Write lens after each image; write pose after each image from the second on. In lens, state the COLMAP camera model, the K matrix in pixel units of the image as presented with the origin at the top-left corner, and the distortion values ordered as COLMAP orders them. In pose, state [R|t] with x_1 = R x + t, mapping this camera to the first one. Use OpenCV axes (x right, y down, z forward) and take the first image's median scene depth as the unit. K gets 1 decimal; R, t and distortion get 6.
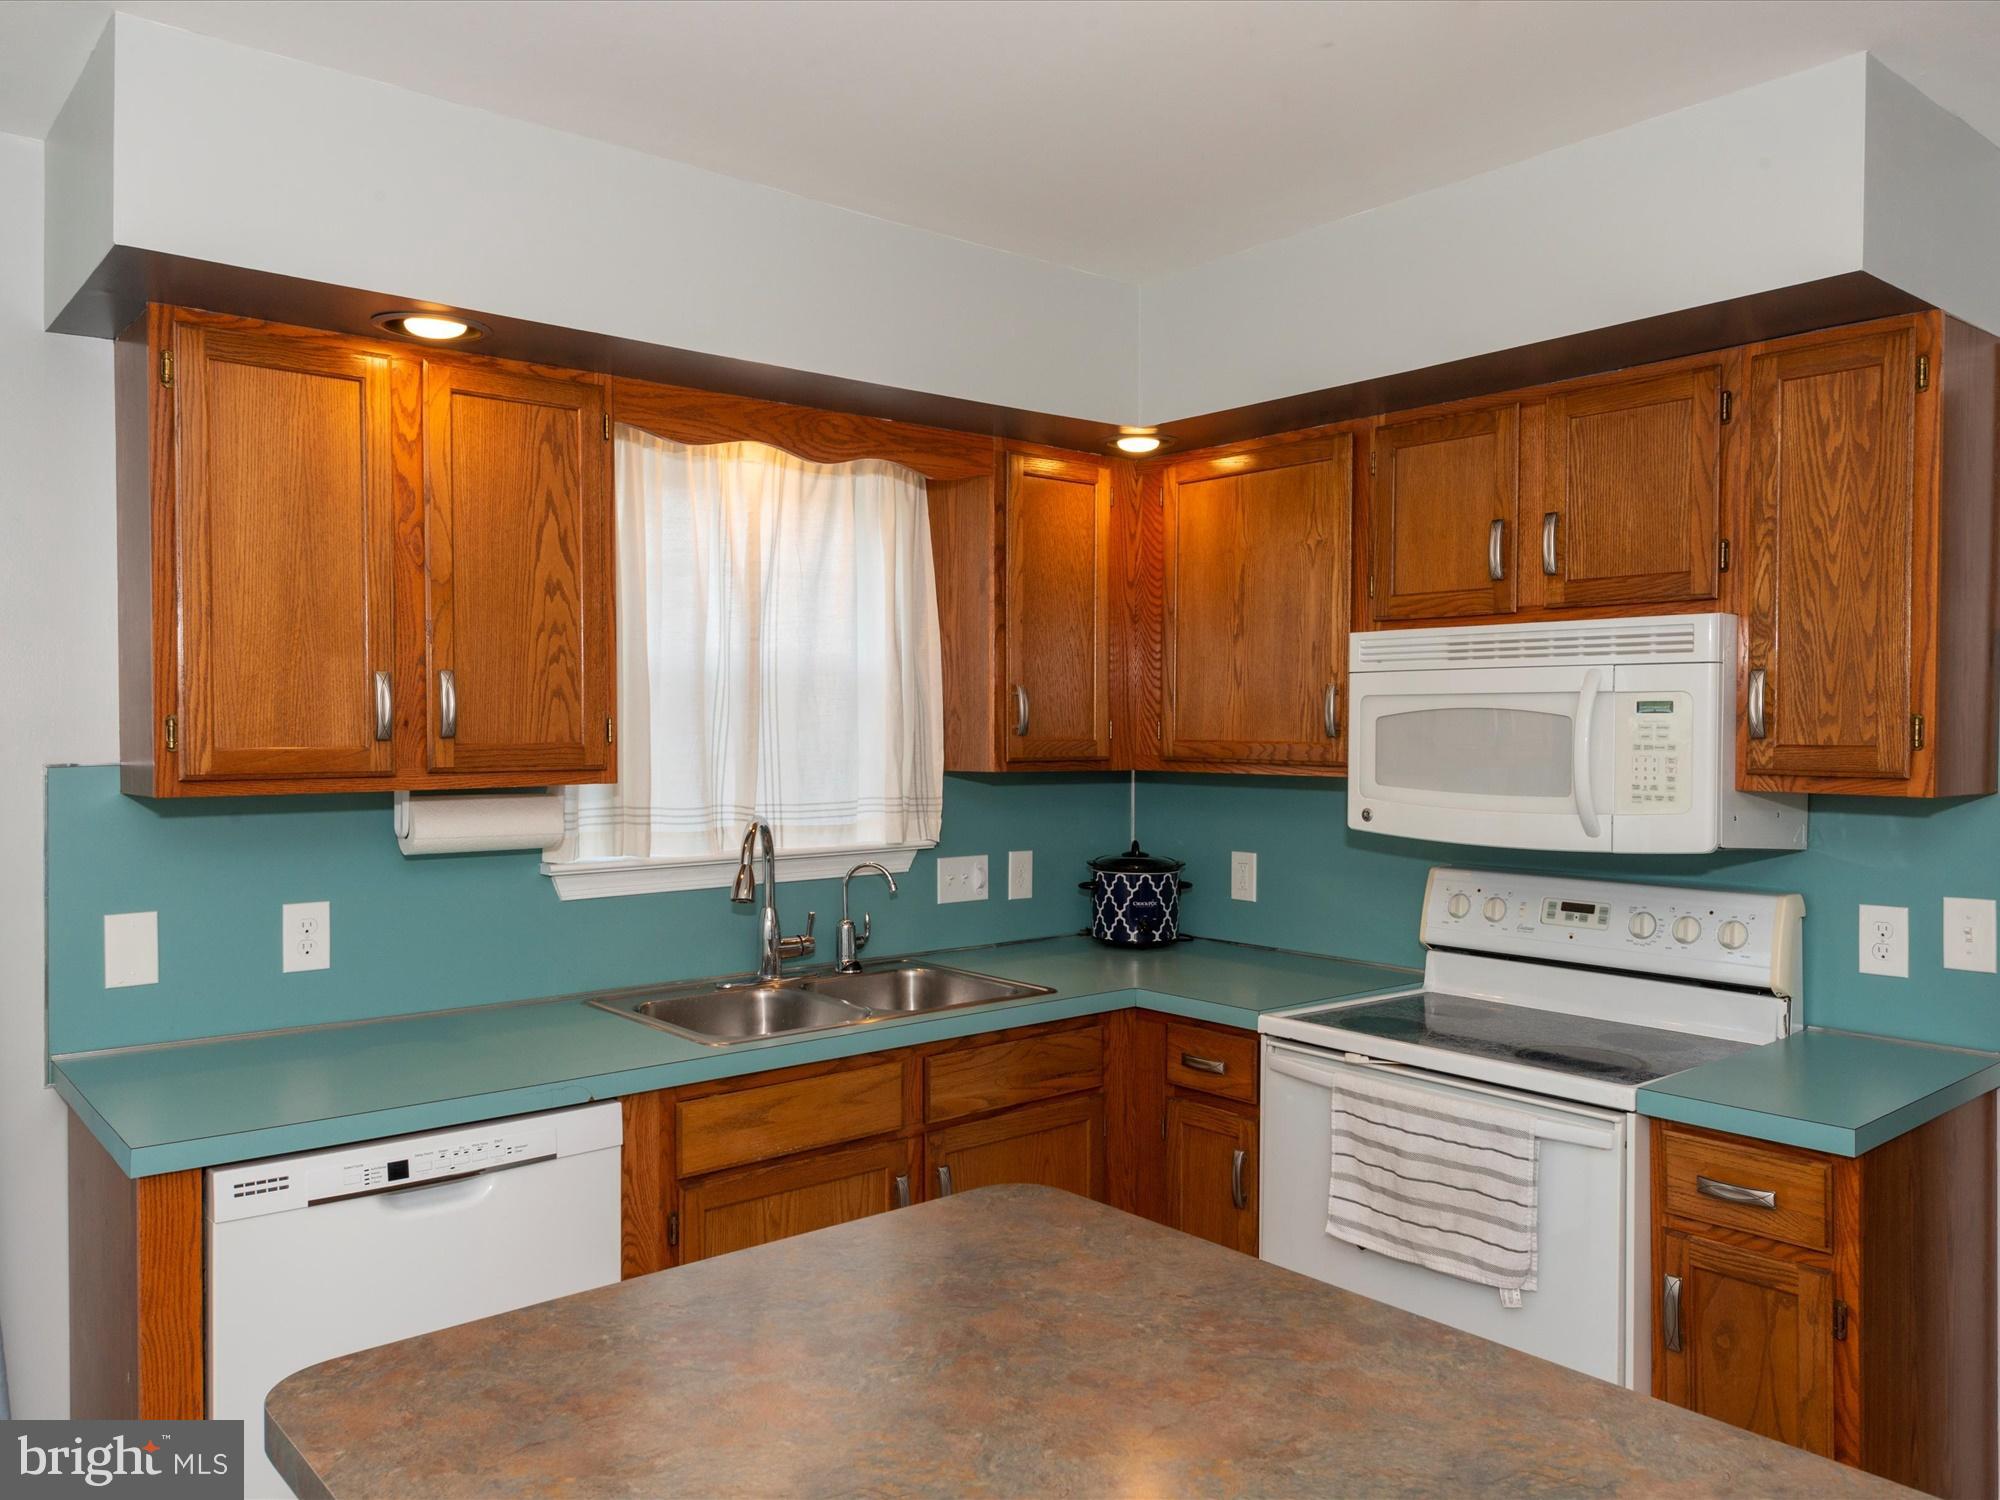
lens RADIAL K [[1522.7, 0, 995.1], [0, 1522.7, 745.8], [0, 0, 1]] dist [0.033420, -0.018437]
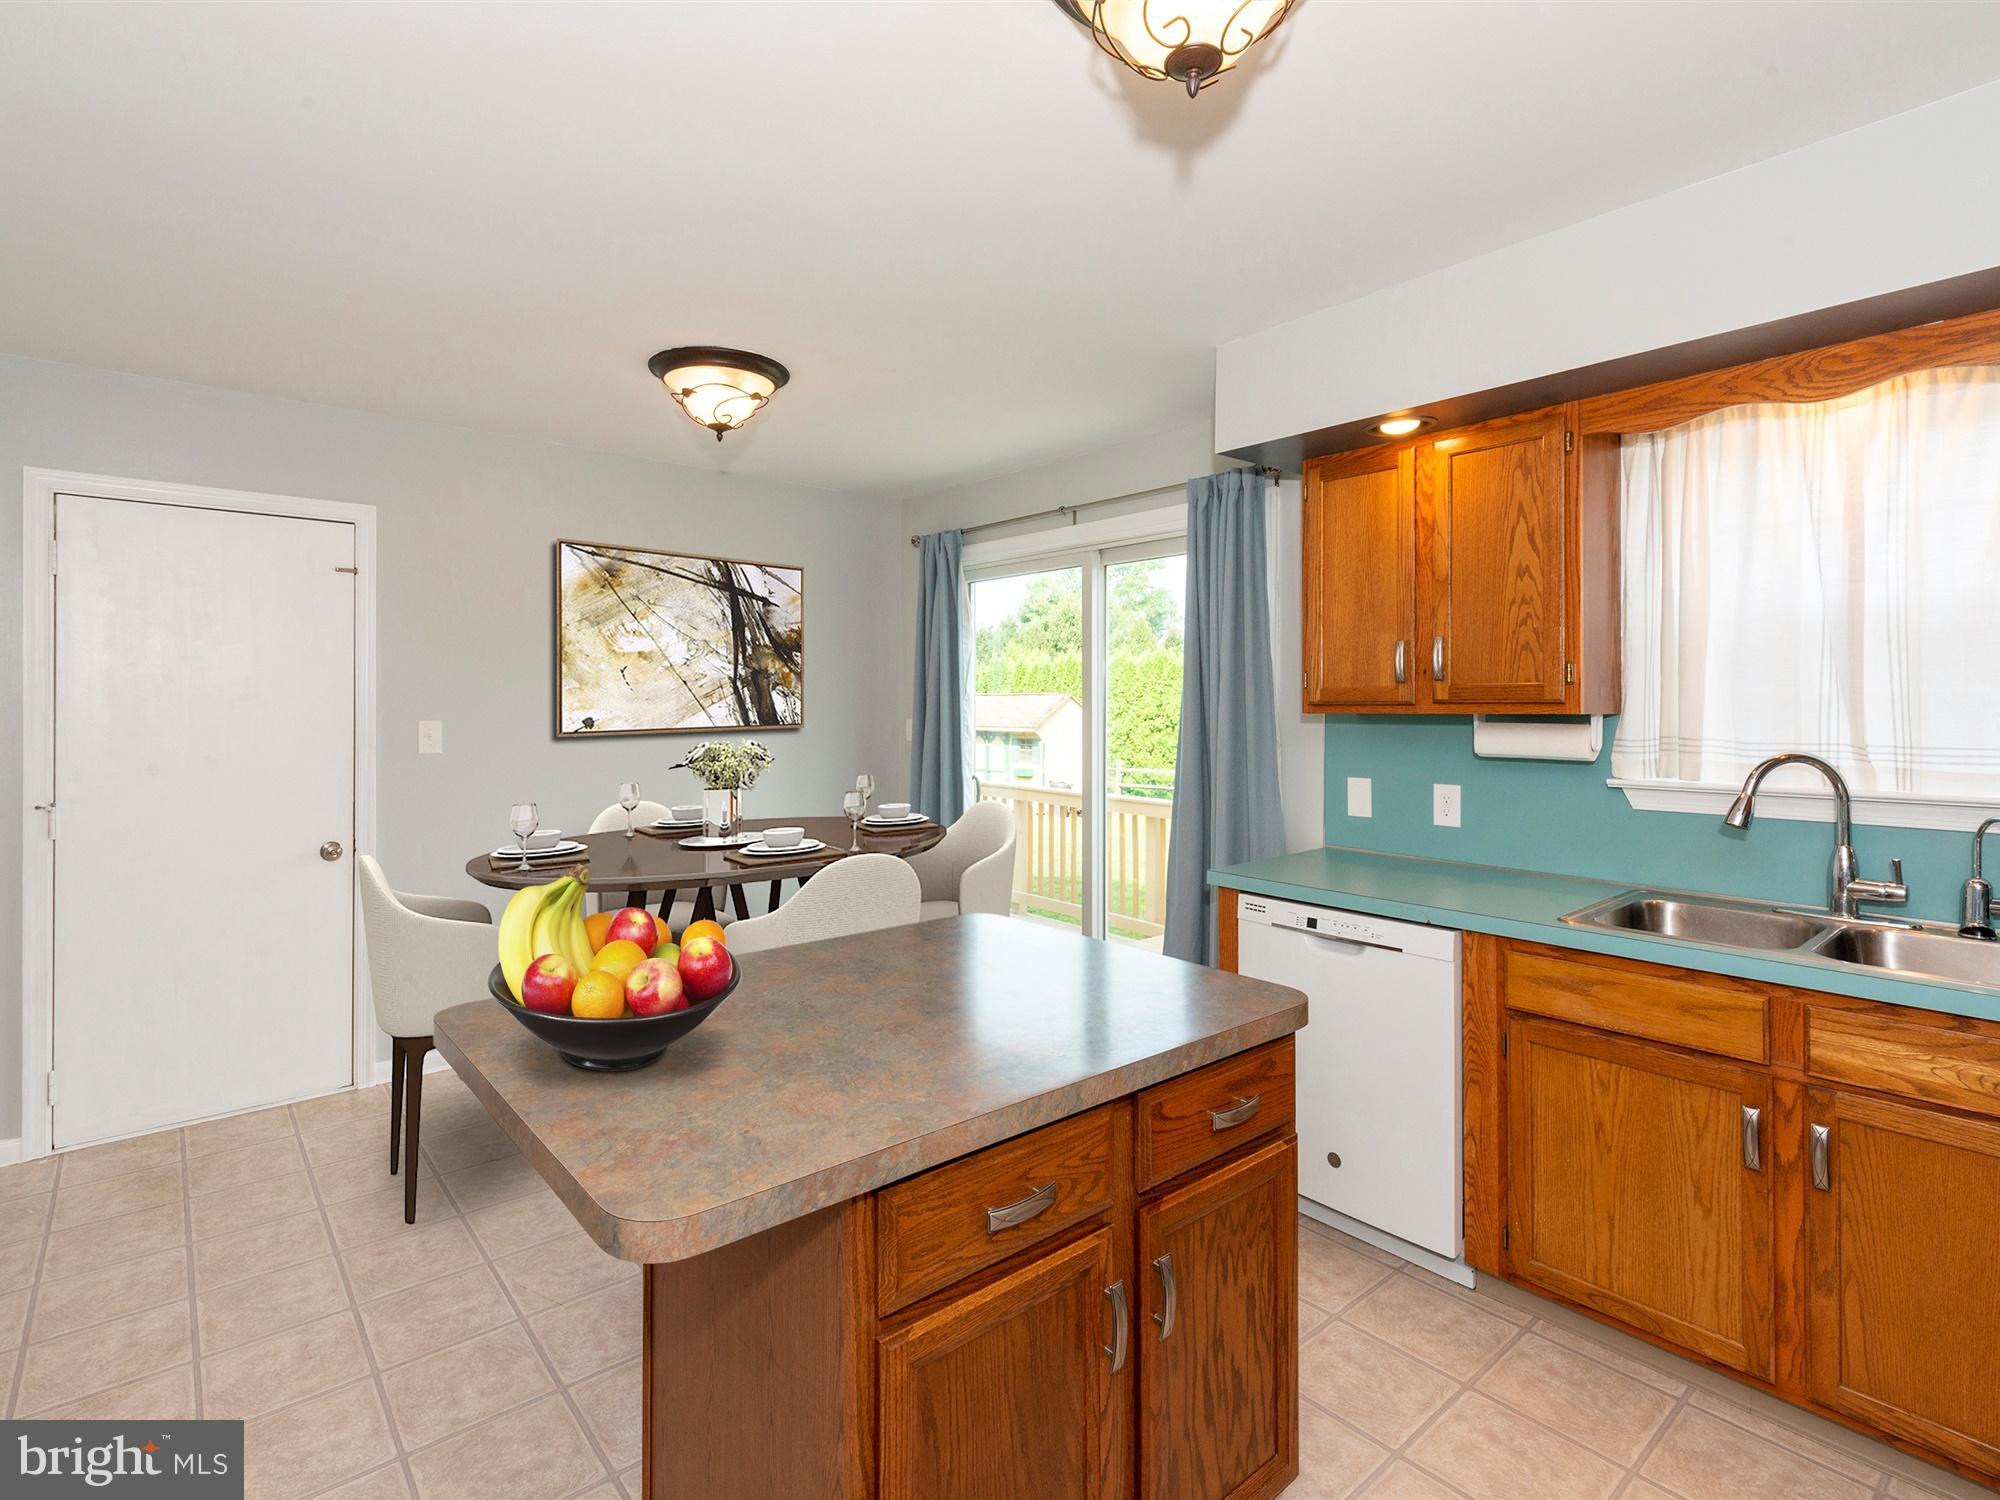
lens RADIAL K [[981.6, 0, 908.5], [0, 981.6, 704.6], [0, 0, 1]] dist [0.031890, -0.001810]
pose [[-0.039225, 0.001785, -0.999229, 0.646752], [-0.014515, 0.999892, 0.002356, 0.024063], [0.999125, 0.014596, -0.039195, 0.484799]]
